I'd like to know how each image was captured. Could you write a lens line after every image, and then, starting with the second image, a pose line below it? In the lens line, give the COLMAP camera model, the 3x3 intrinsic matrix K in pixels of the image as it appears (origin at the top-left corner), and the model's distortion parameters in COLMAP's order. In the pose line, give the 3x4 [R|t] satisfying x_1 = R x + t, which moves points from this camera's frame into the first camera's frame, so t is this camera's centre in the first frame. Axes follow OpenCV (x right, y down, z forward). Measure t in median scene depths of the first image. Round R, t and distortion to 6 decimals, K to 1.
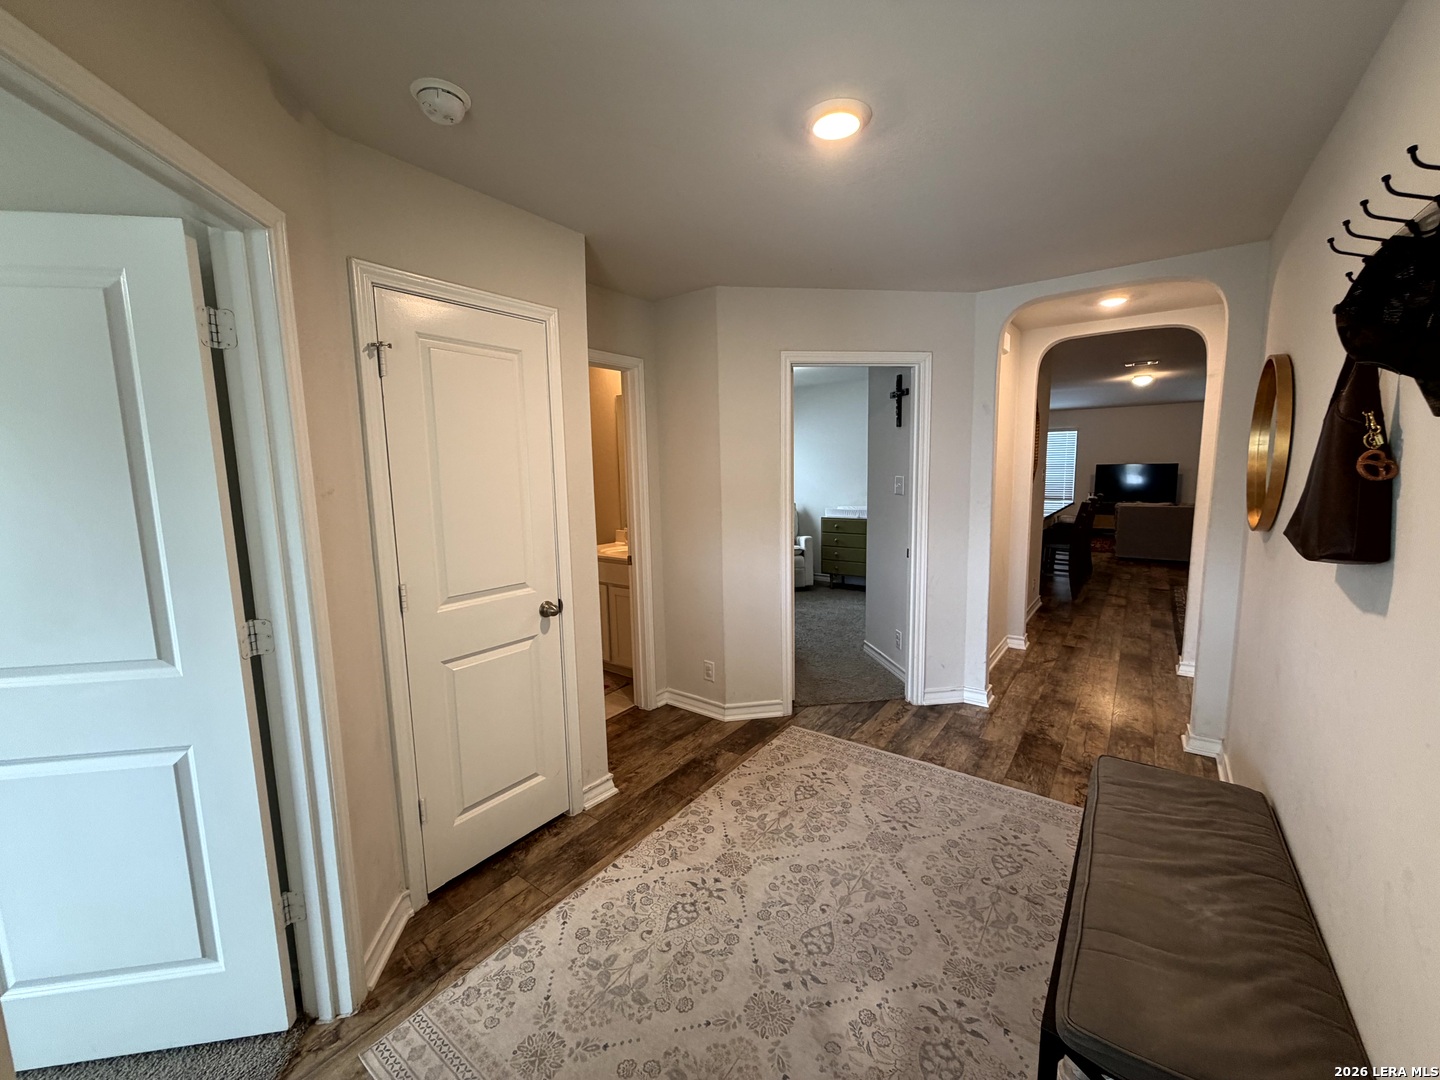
lens RADIAL K [[571.7, 0, 717.3], [0, 571.7, 543.4], [0, 0, 1]] dist [0.000962, 0.000381]
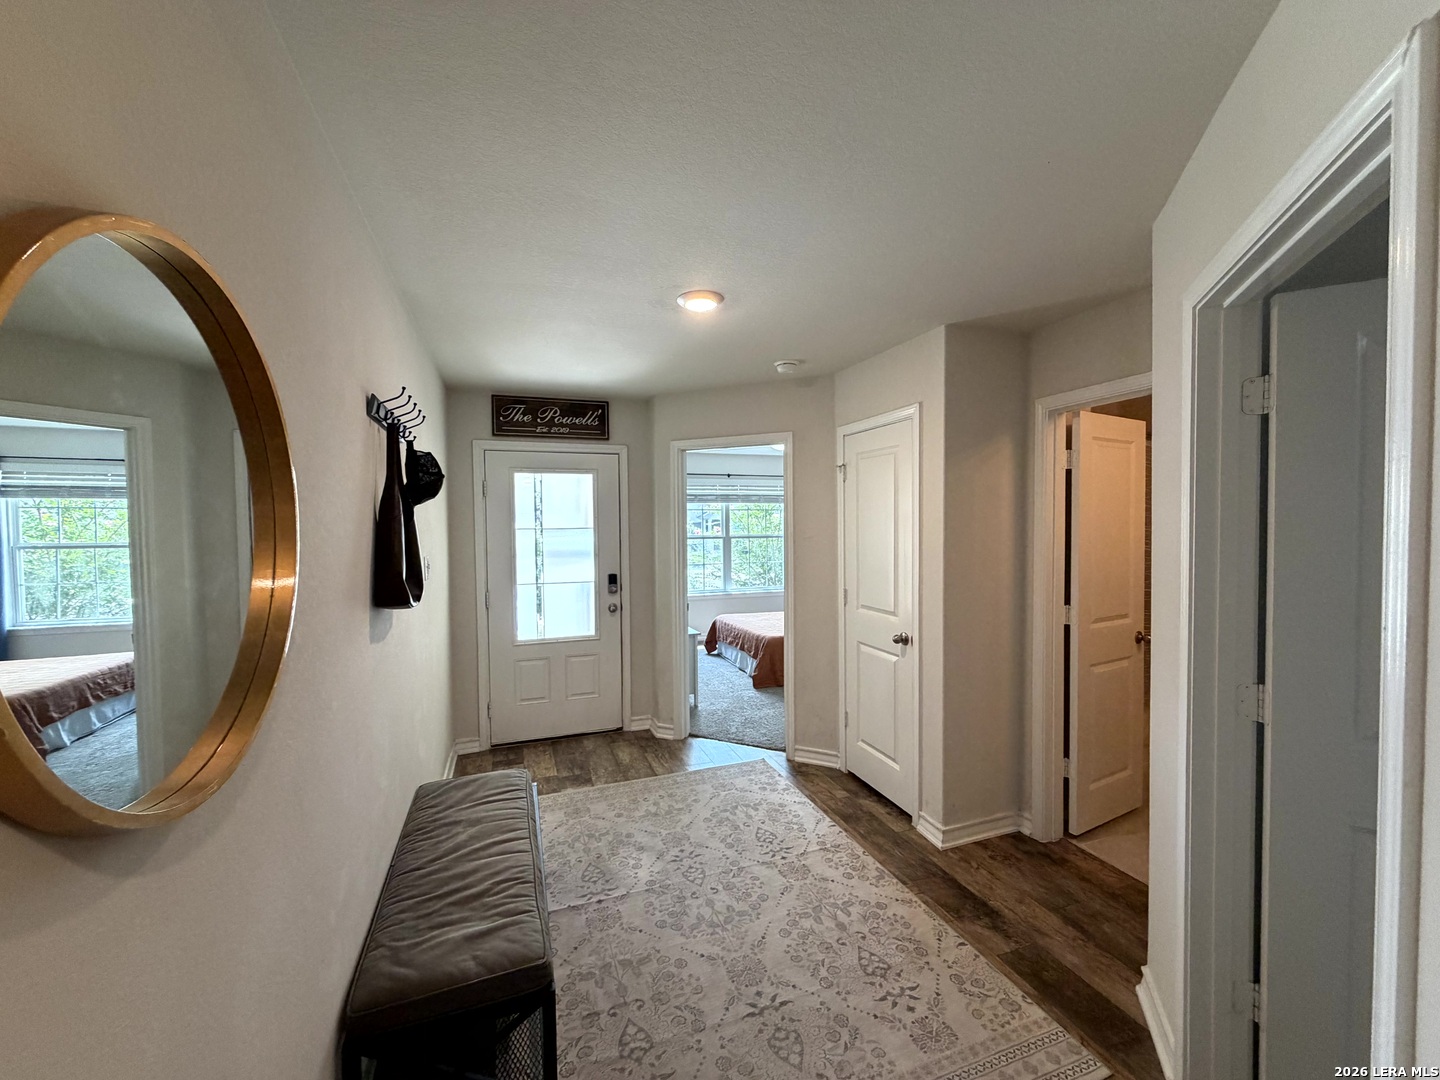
lens RADIAL K [[572.4, 0, 716.1], [0, 572.4, 541.3], [0, 0, 1]] dist [0.000732, 0.000468]
pose [[-0.552374, 0.048489, -0.832185, 1.035928], [-0.091303, 0.988781, 0.118217, -0.222696], [0.828581, 0.141281, -0.541750, 1.379371]]
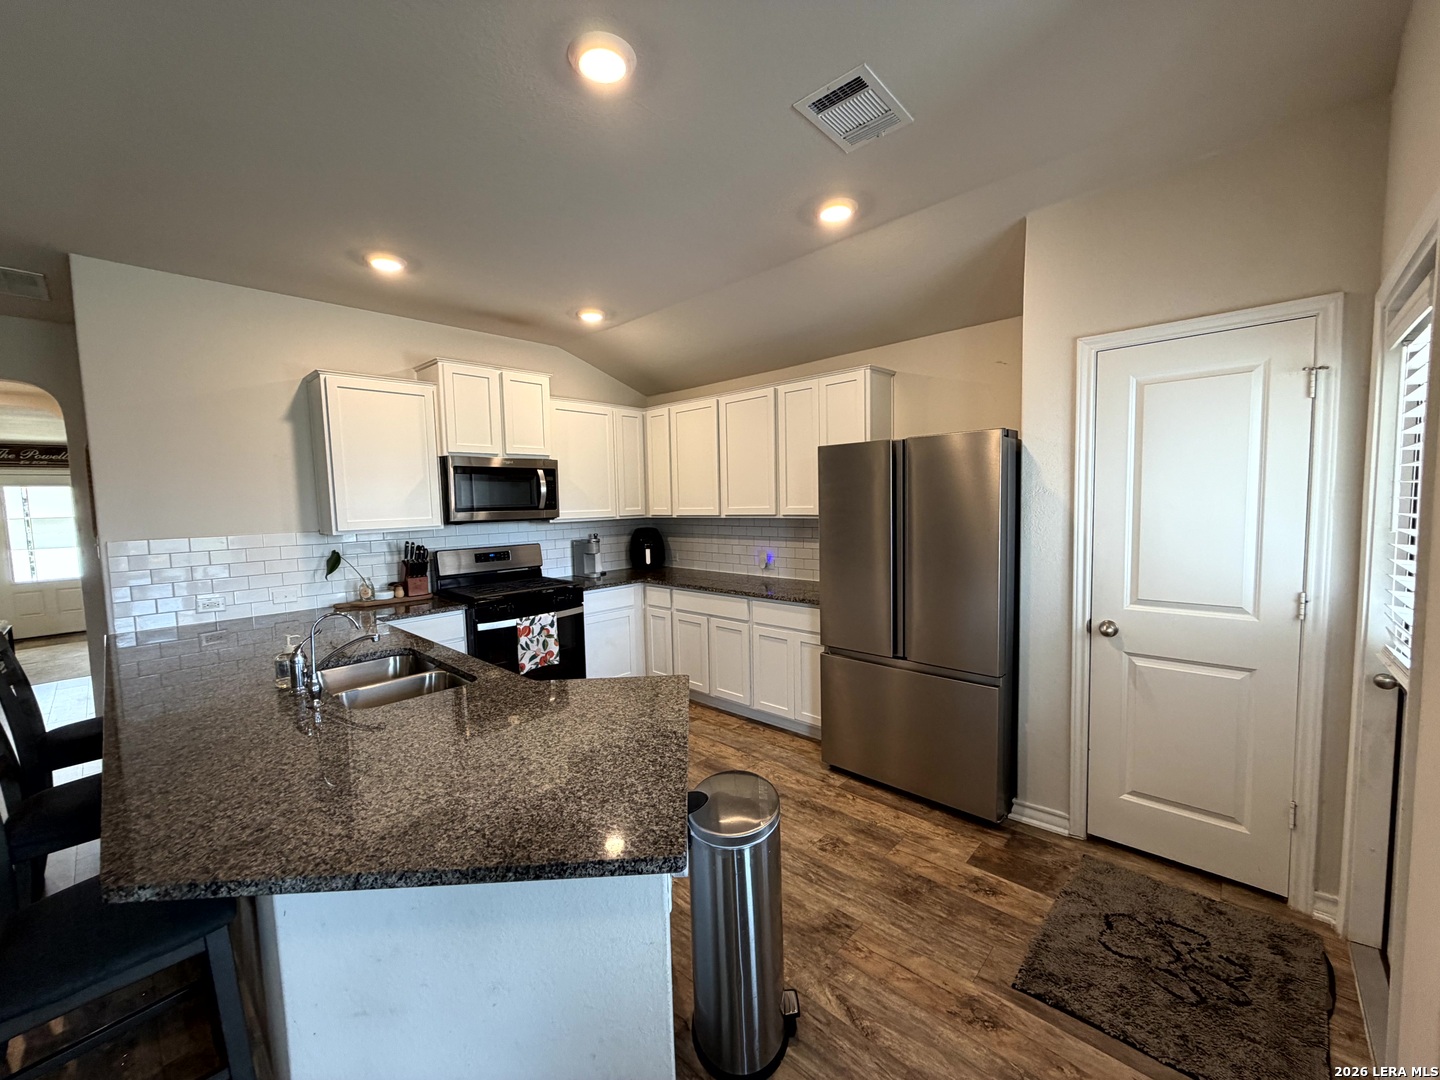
lens RADIAL K [[574.2, 0, 717.5], [0, 574.2, 540.6], [0, 0, 1]] dist [-0.000777, 0.000197]
pose [[-0.107448, 0.092351, -0.989912, 2.675618], [-0.102342, 0.989360, 0.103408, -0.617207], [0.988929, 0.112421, -0.096854, 4.183742]]
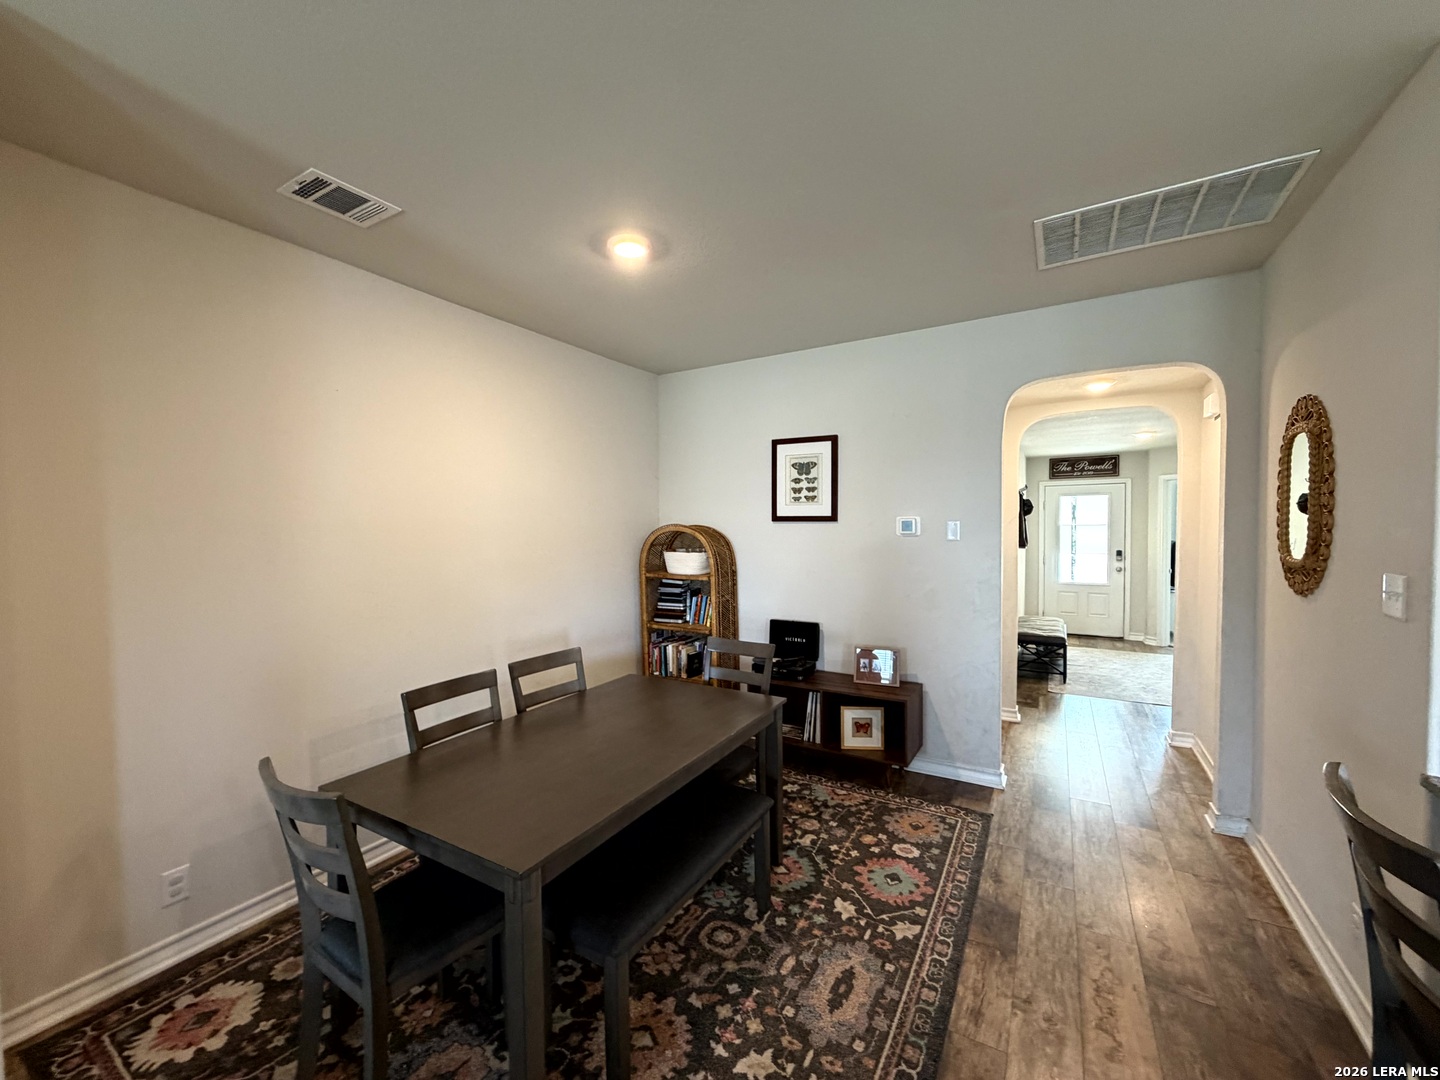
lens RADIAL K [[571.7, 0, 717.3], [0, 571.7, 543.4], [0, 0, 1]] dist [0.000962, 0.000381]
pose [[-0.994124, 0.031248, -0.103635, 2.428212], [0.013517, 0.985767, 0.167574, -0.512701], [0.107397, 0.165188, -0.980397, 3.219705]]
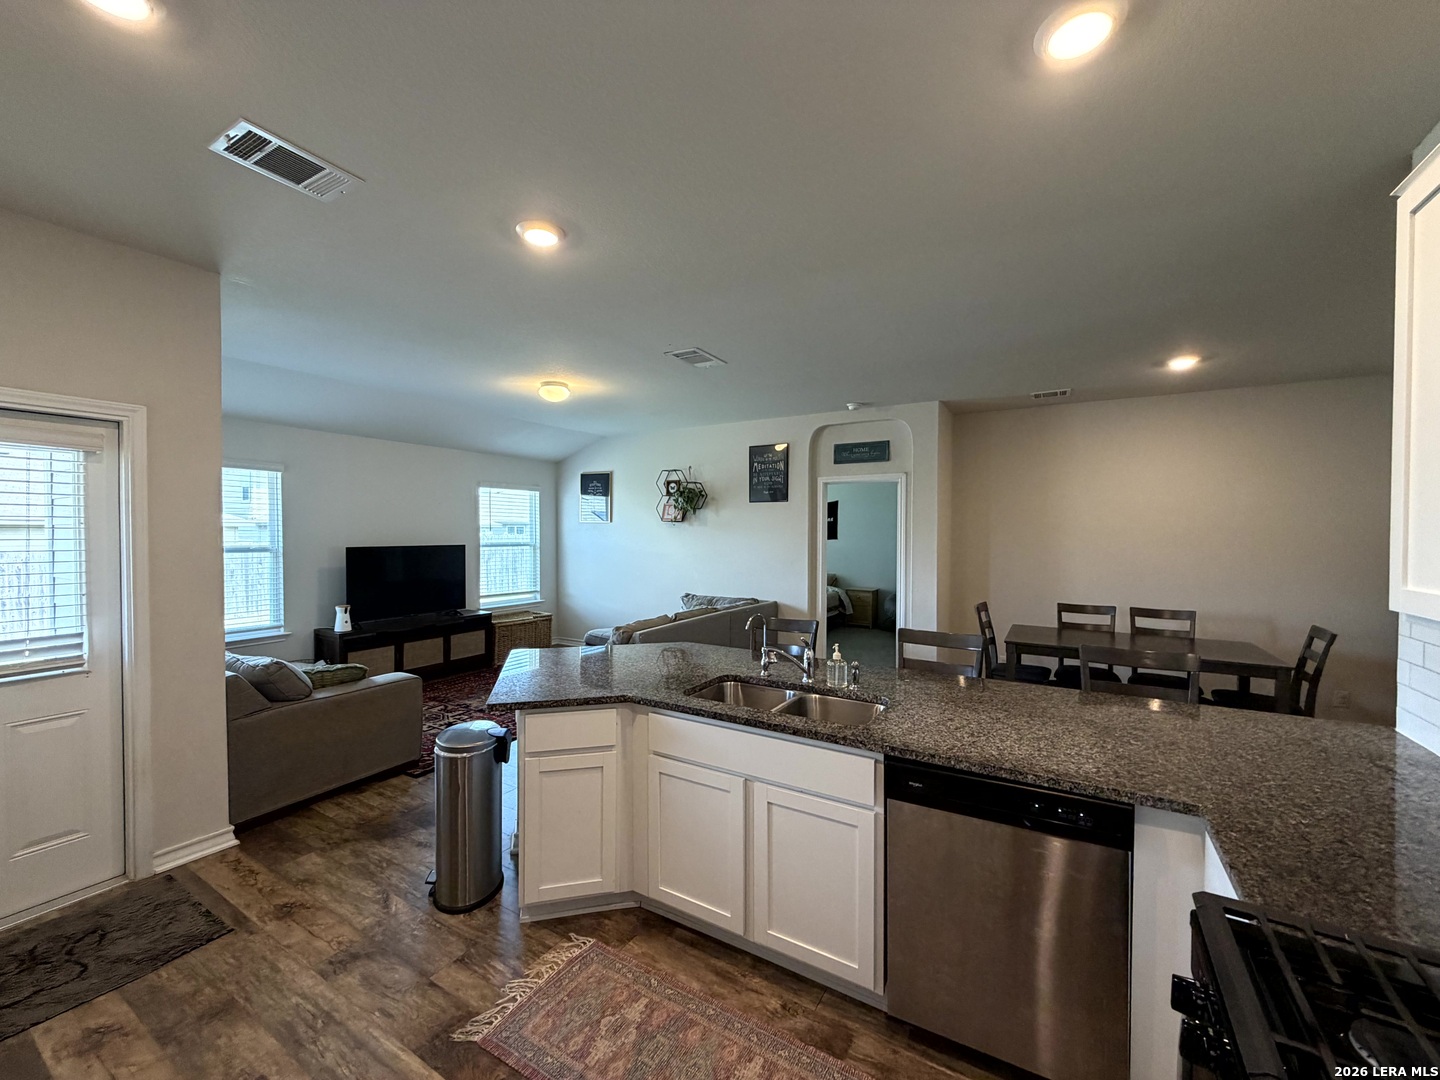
lens RADIAL K [[571.7, 0, 717.3], [0, 571.7, 543.4], [0, 0, 1]] dist [0.000962, 0.000381]
pose [[-0.102917, -0.003469, 0.994684, 0.792916], [0.130485, 0.991305, 0.016958, -0.545042], [-0.986094, 0.131537, -0.101569, 3.749641]]
